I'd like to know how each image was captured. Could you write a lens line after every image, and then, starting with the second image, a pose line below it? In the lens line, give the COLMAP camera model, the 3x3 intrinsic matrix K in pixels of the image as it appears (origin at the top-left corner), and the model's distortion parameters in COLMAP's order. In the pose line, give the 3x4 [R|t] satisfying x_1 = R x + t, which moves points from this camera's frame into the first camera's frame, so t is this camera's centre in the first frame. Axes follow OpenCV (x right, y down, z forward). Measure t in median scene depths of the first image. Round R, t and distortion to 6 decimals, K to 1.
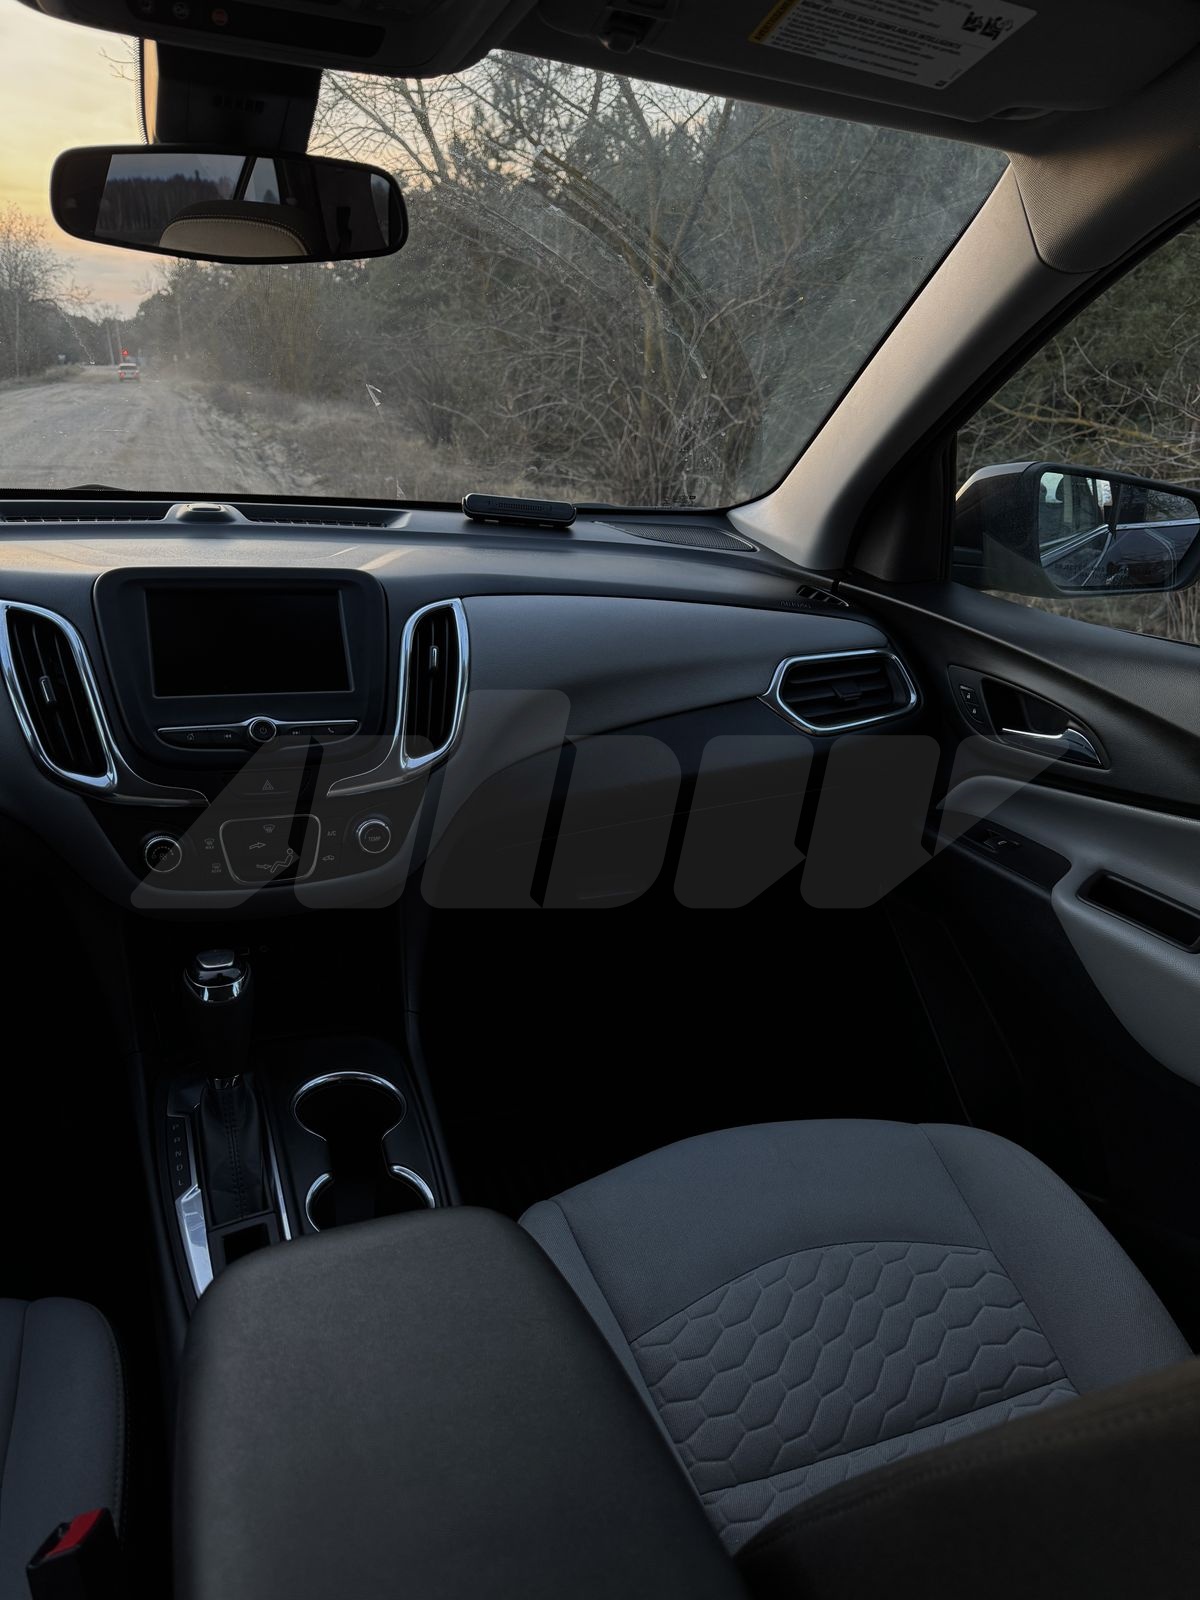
lens RADIAL K [[1115.1, 0, 610.1], [0, 1115.1, 791.1], [0, 0, 1]] dist [0.061222, -0.063196]
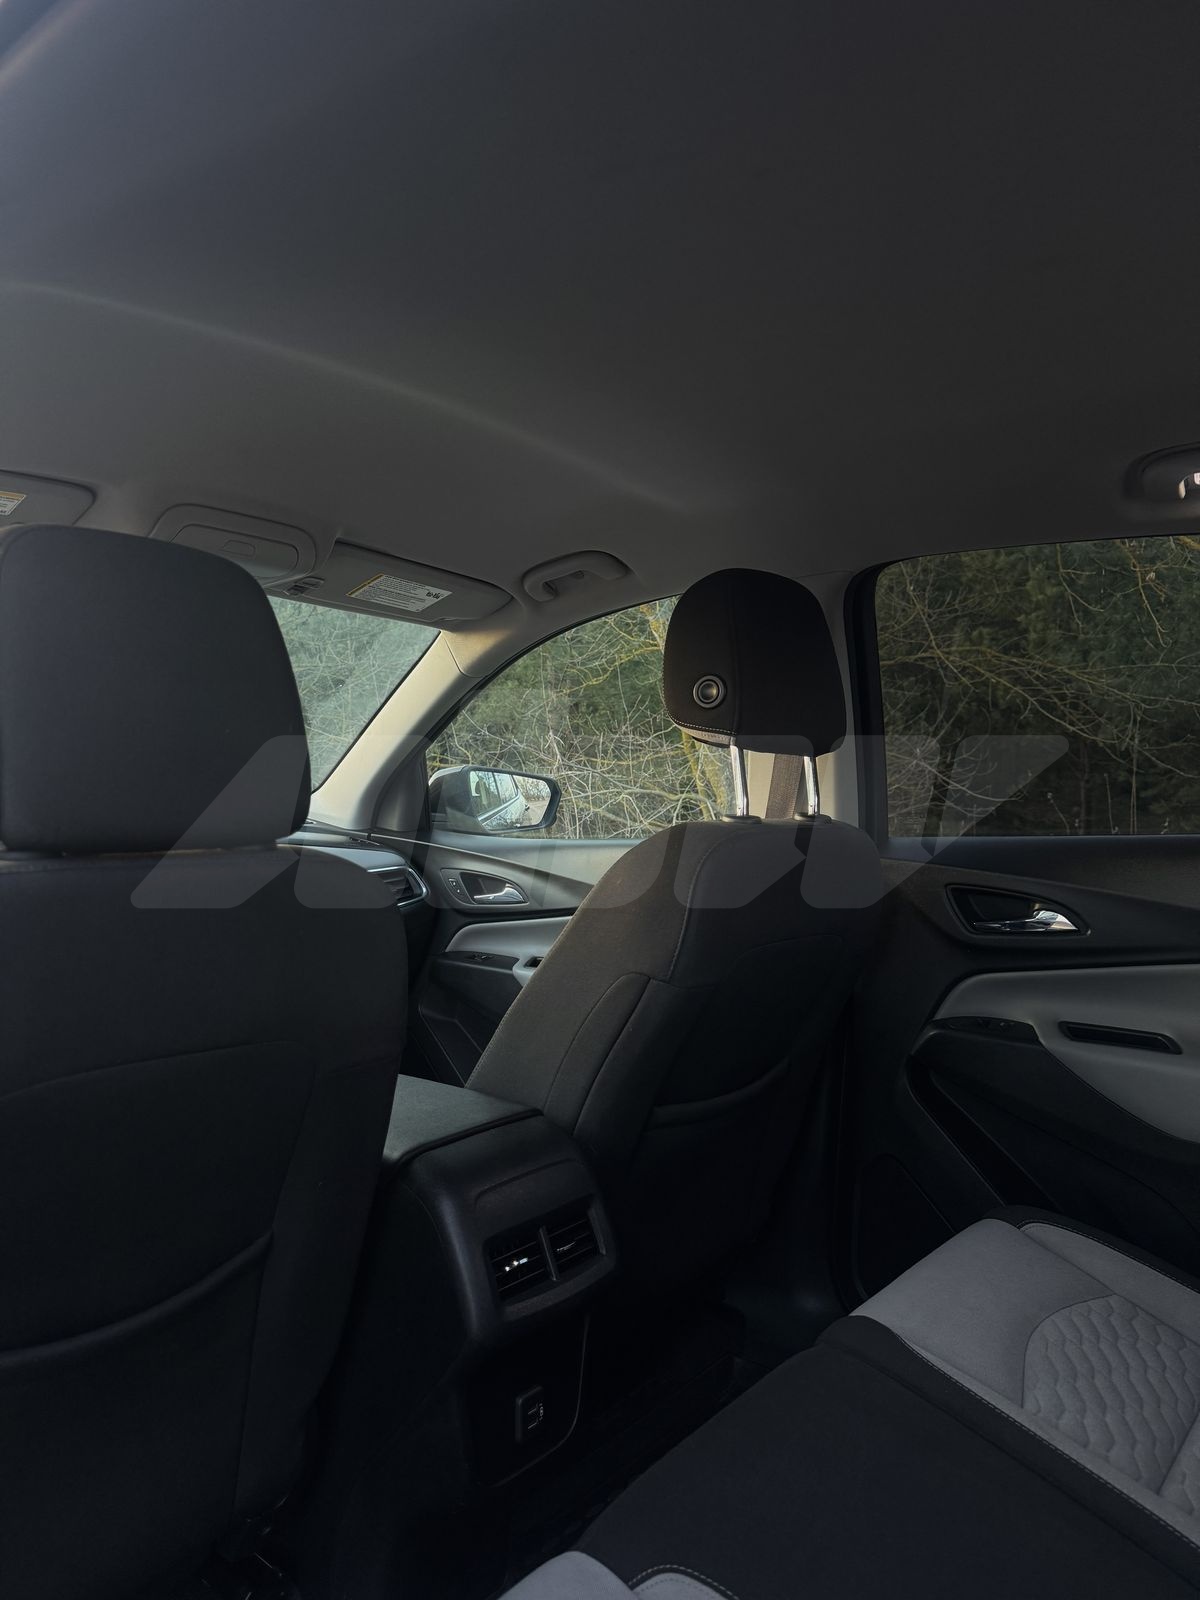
lens RADIAL K [[1139.5, 0, 600.0], [0, 1139.5, 800.0], [0, 0, 1]] dist [0.058765, -0.081917]
pose [[0.879751, -0.045619, 0.473240, -0.325592], [0.183544, 0.950808, -0.249552, 0.275238], [-0.438576, 0.306404, 0.844848, -0.680077]]
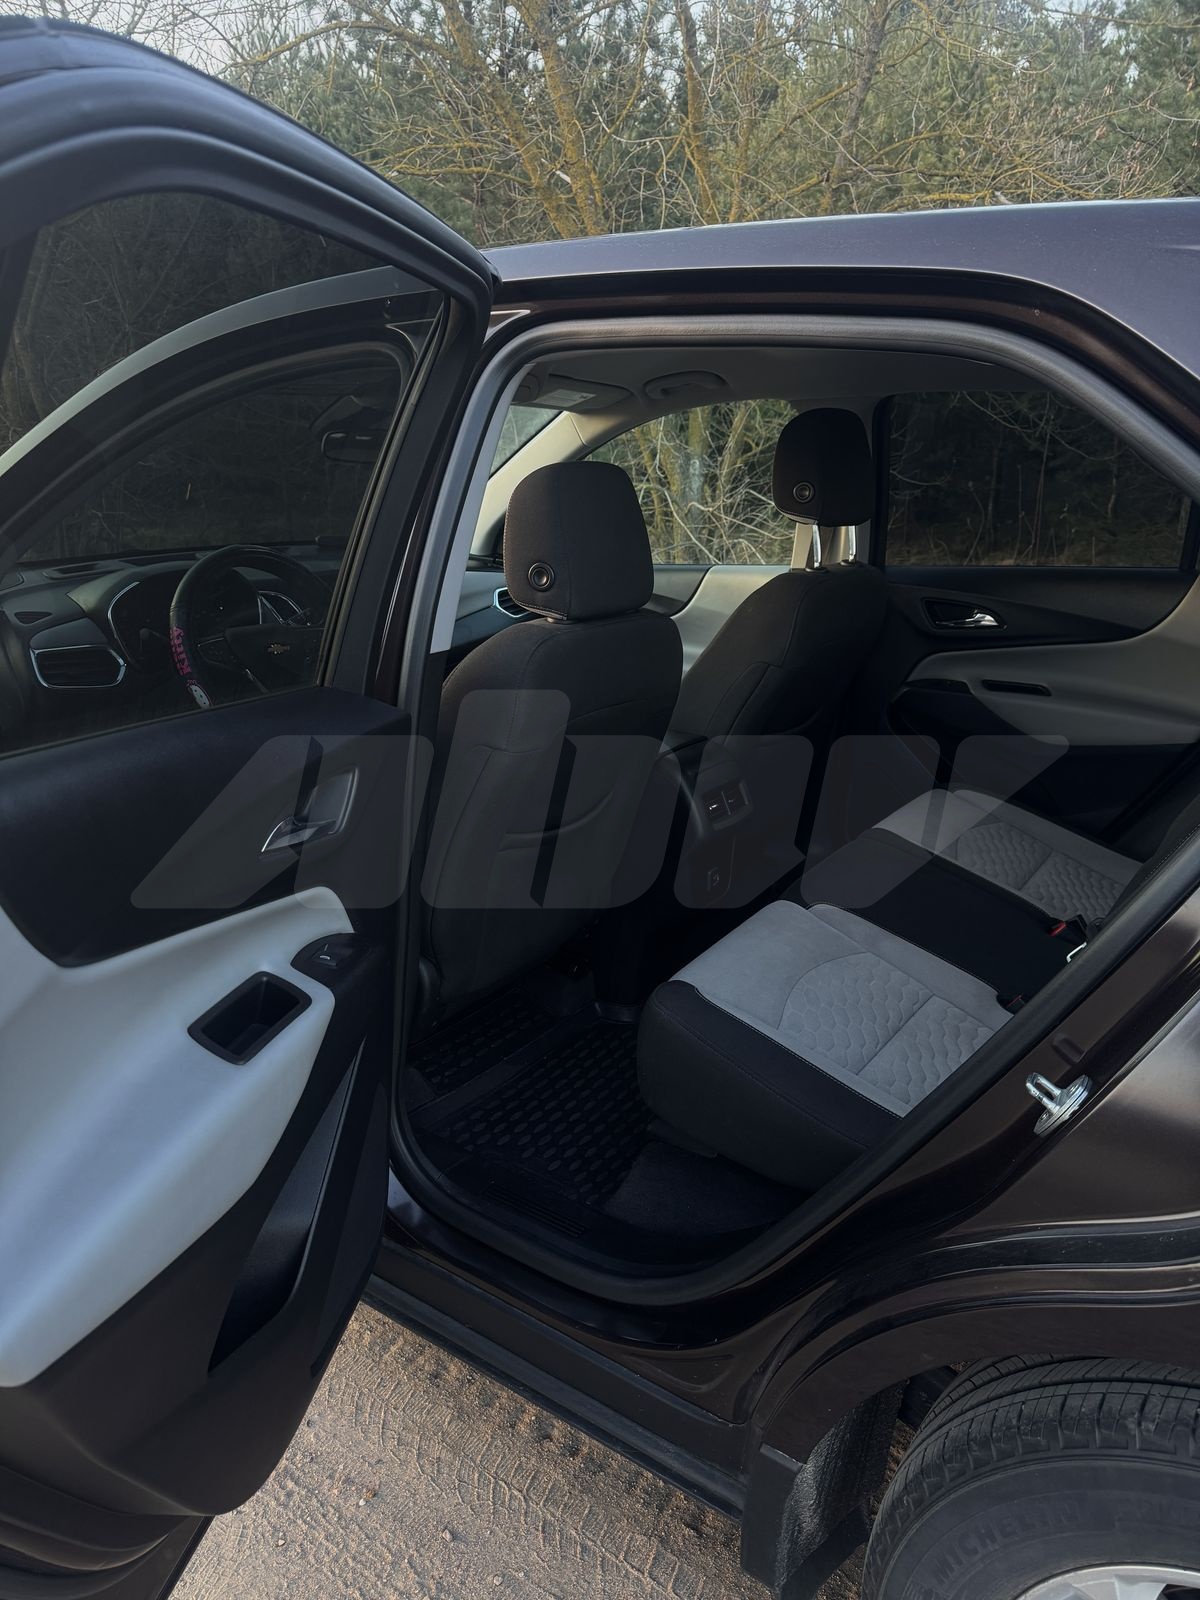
lens RADIAL K [[1115.1, 0, 610.1], [0, 1115.1, 791.1], [0, 0, 1]] dist [0.061222, -0.063196]
pose [[0.837900, -0.199001, 0.508254, -0.939979], [0.208433, 0.977258, 0.039016, 0.260166], [-0.504459, 0.073245, 0.860323, -1.161063]]
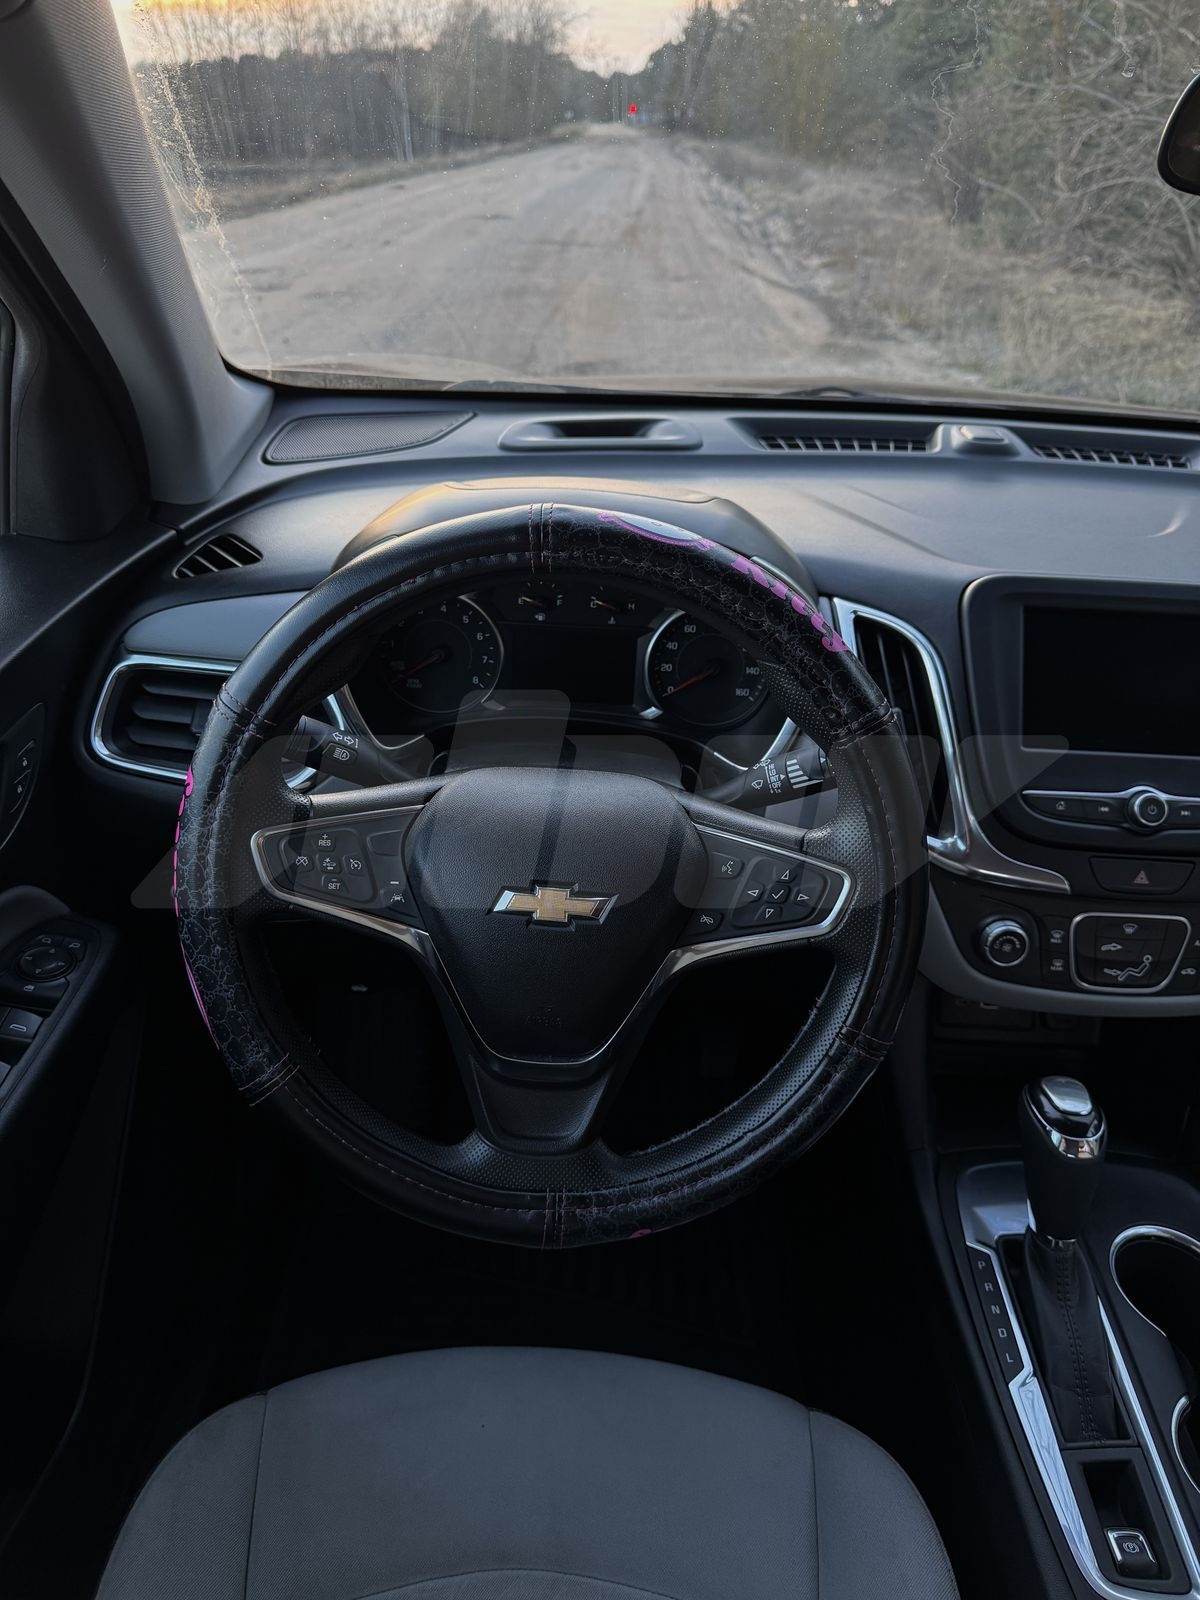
lens RADIAL K [[1115.1, 0, 610.1], [0, 1115.1, 791.1], [0, 0, 1]] dist [0.061222, -0.063196]
pose [[0.923833, 0.185141, -0.335045, -0.288199], [-0.123627, 0.972659, 0.196597, -0.126547], [0.362283, -0.140202, 0.921463, 0.103242]]
